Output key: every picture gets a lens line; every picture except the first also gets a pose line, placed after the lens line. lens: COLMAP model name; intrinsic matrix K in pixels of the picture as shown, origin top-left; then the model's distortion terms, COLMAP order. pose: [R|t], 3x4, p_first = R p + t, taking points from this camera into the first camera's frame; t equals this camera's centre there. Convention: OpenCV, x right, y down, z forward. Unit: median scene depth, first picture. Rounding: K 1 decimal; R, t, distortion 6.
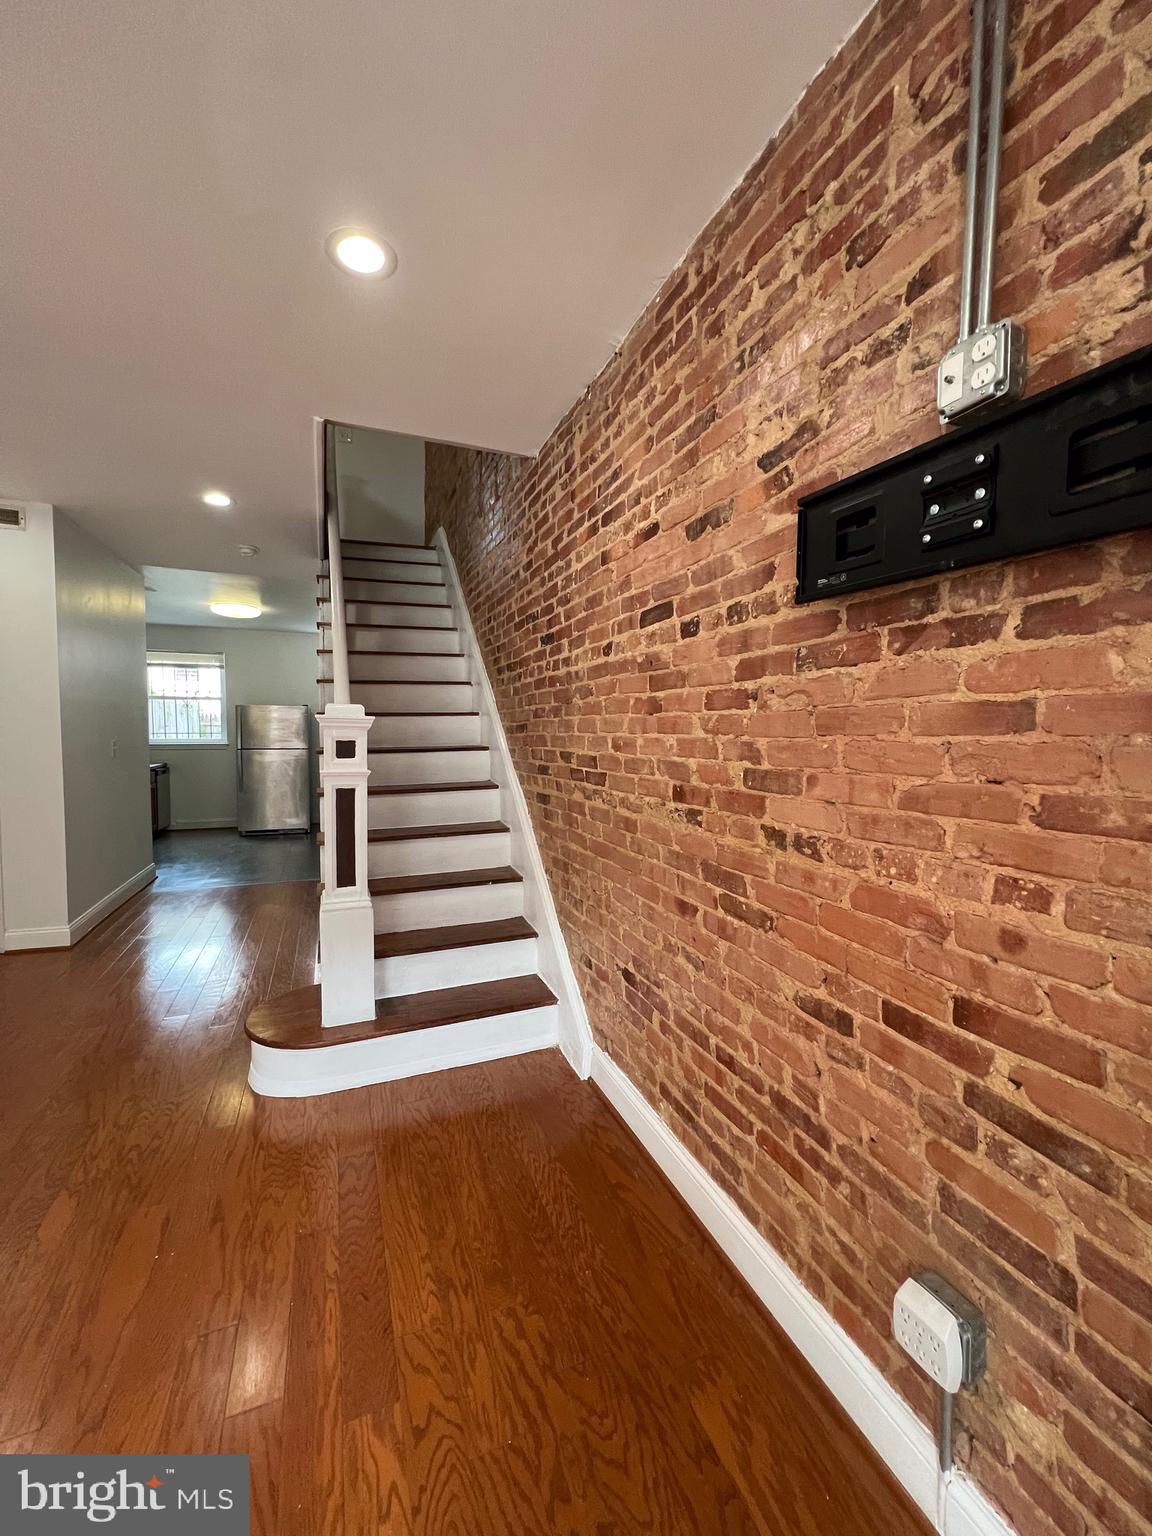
lens RADIAL K [[616.7, 0, 578.3], [0, 616.7, 764.2], [0, 0, 1]] dist [-0.004616, 0.001027]
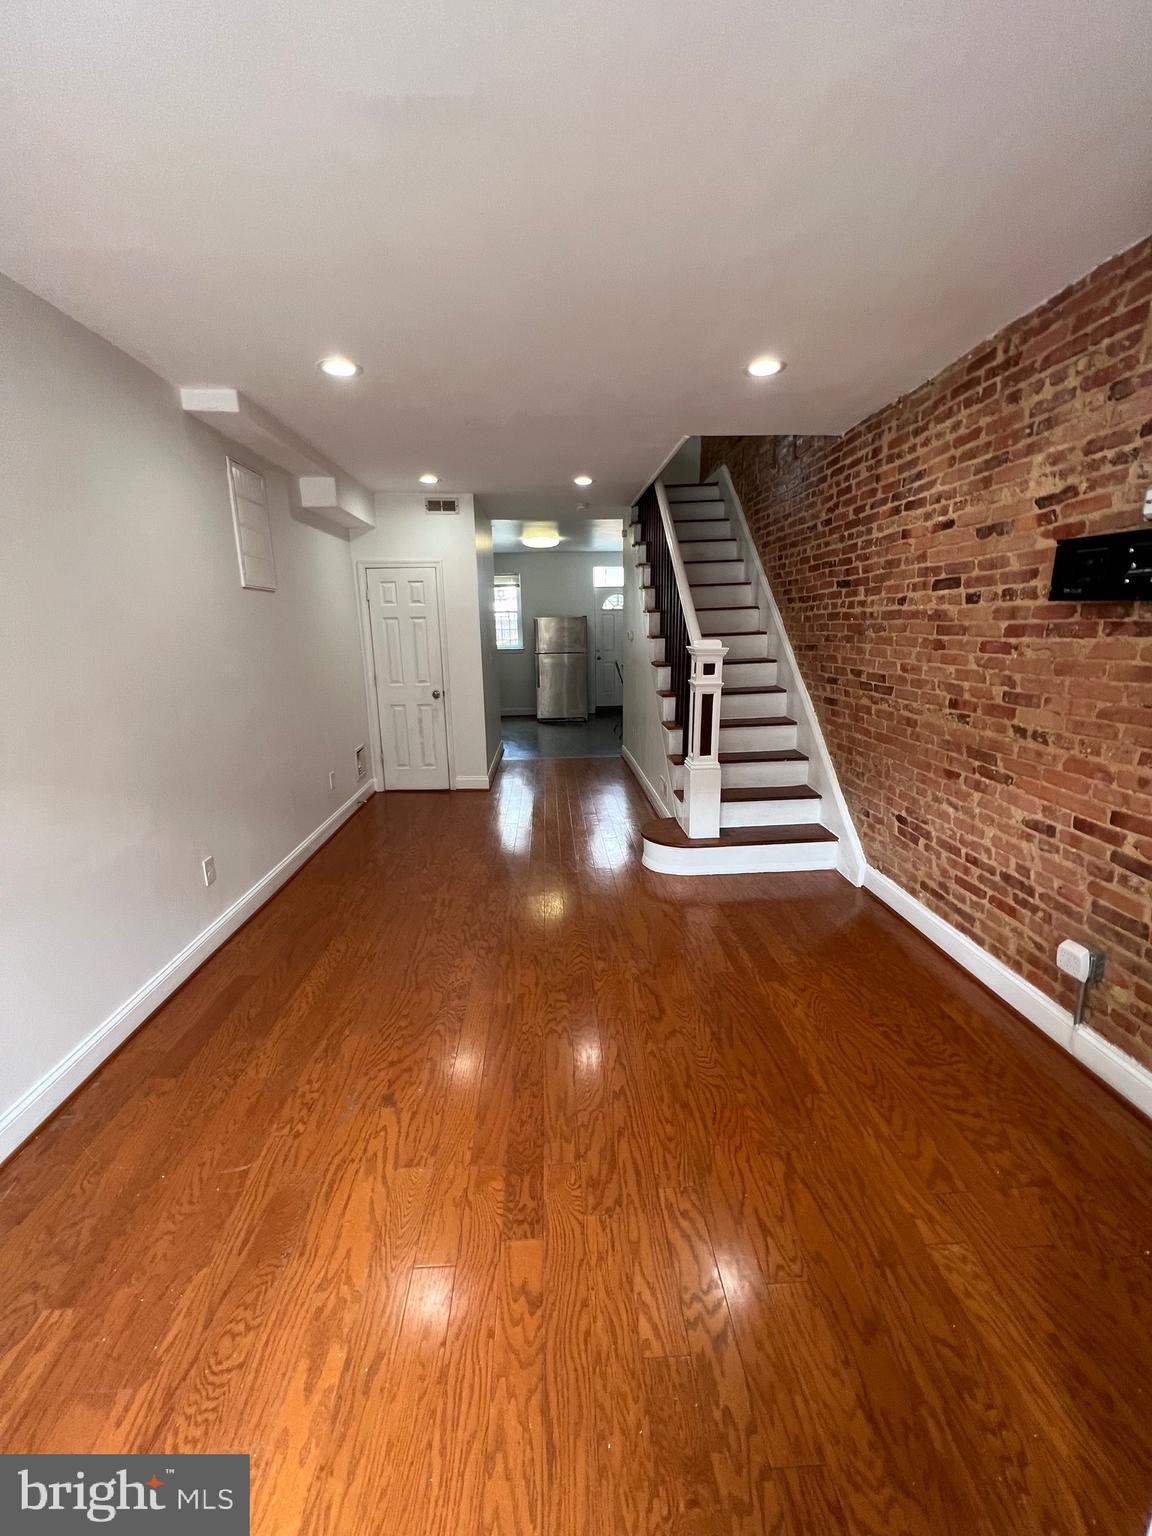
lens RADIAL K [[616.7, 0, 576.6], [0, 616.7, 764.6], [0, 0, 1]] dist [-0.004616, 0.001027]
pose [[0.945387, 0.051341, -0.321882, -0.216022], [0.005115, 0.985059, 0.172142, -0.069000], [0.325911, -0.164387, 0.930999, -0.748028]]
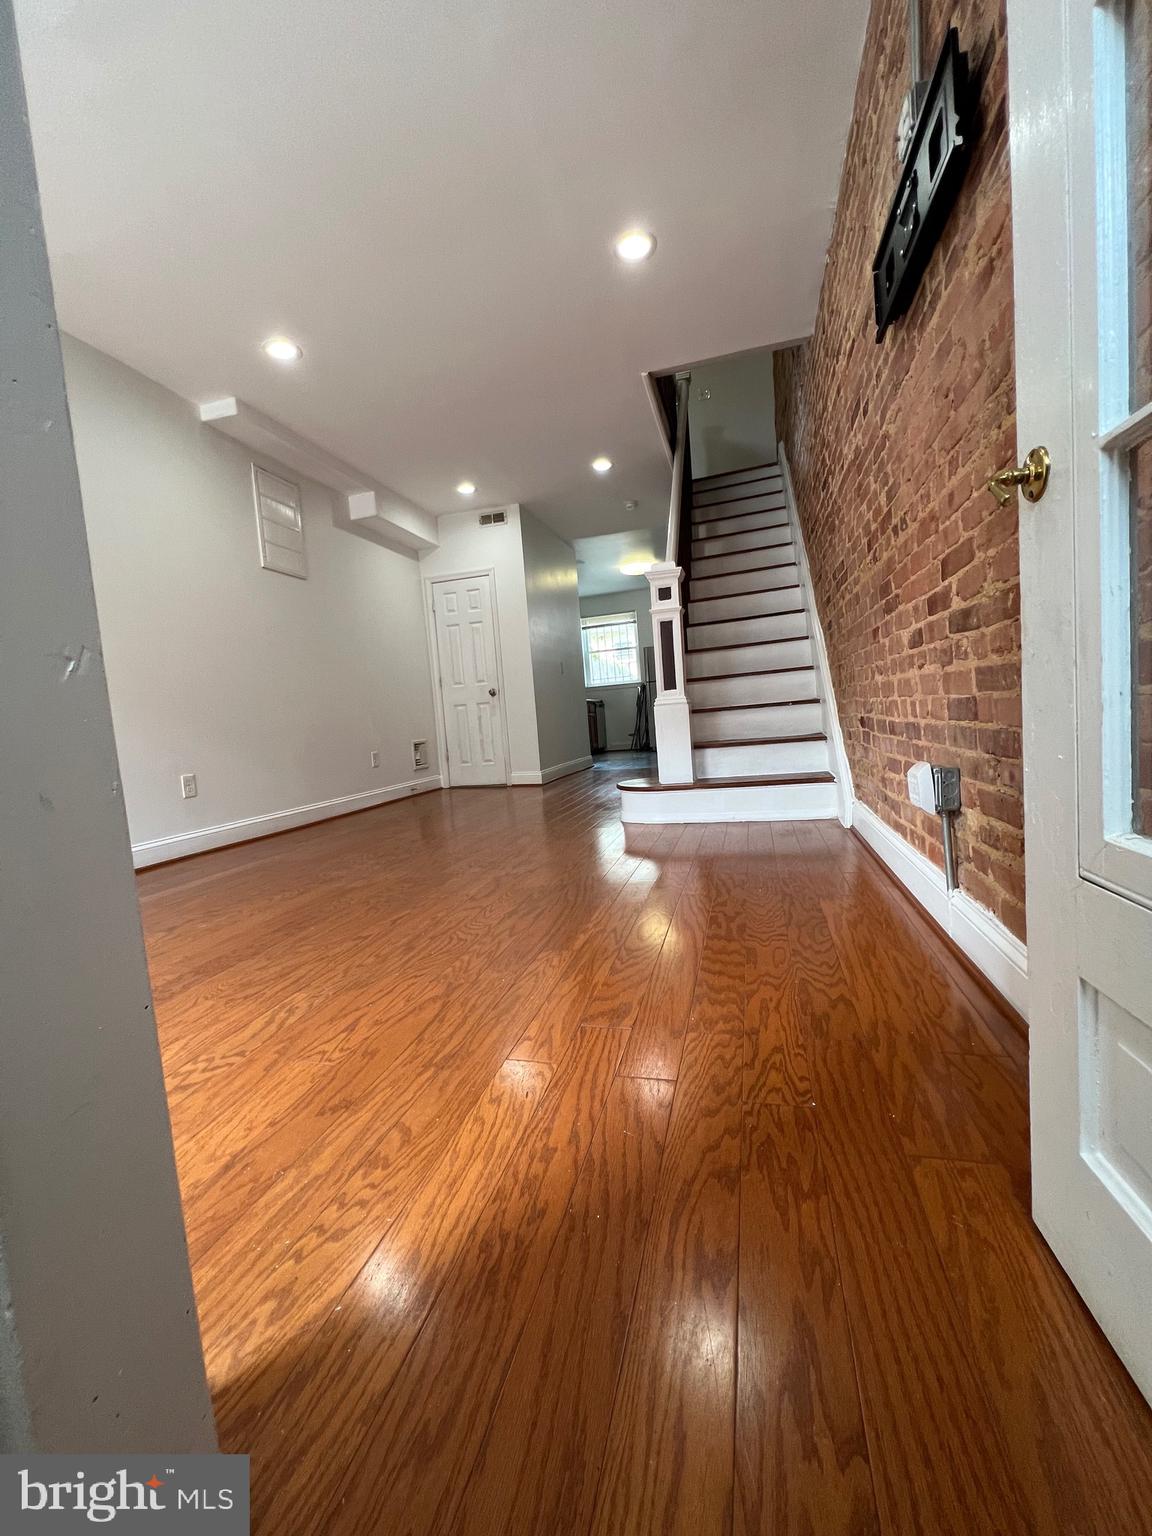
lens RADIAL K [[613.3, 0, 578.1], [0, 613.3, 765.3], [0, 0, 1]] dist [-0.002642, -0.000055]
pose [[0.790284, -0.018853, -0.612451, 0.416591], [0.048483, 0.998317, 0.031830, 0.395894], [0.610820, -0.054848, 0.789868, -0.360807]]
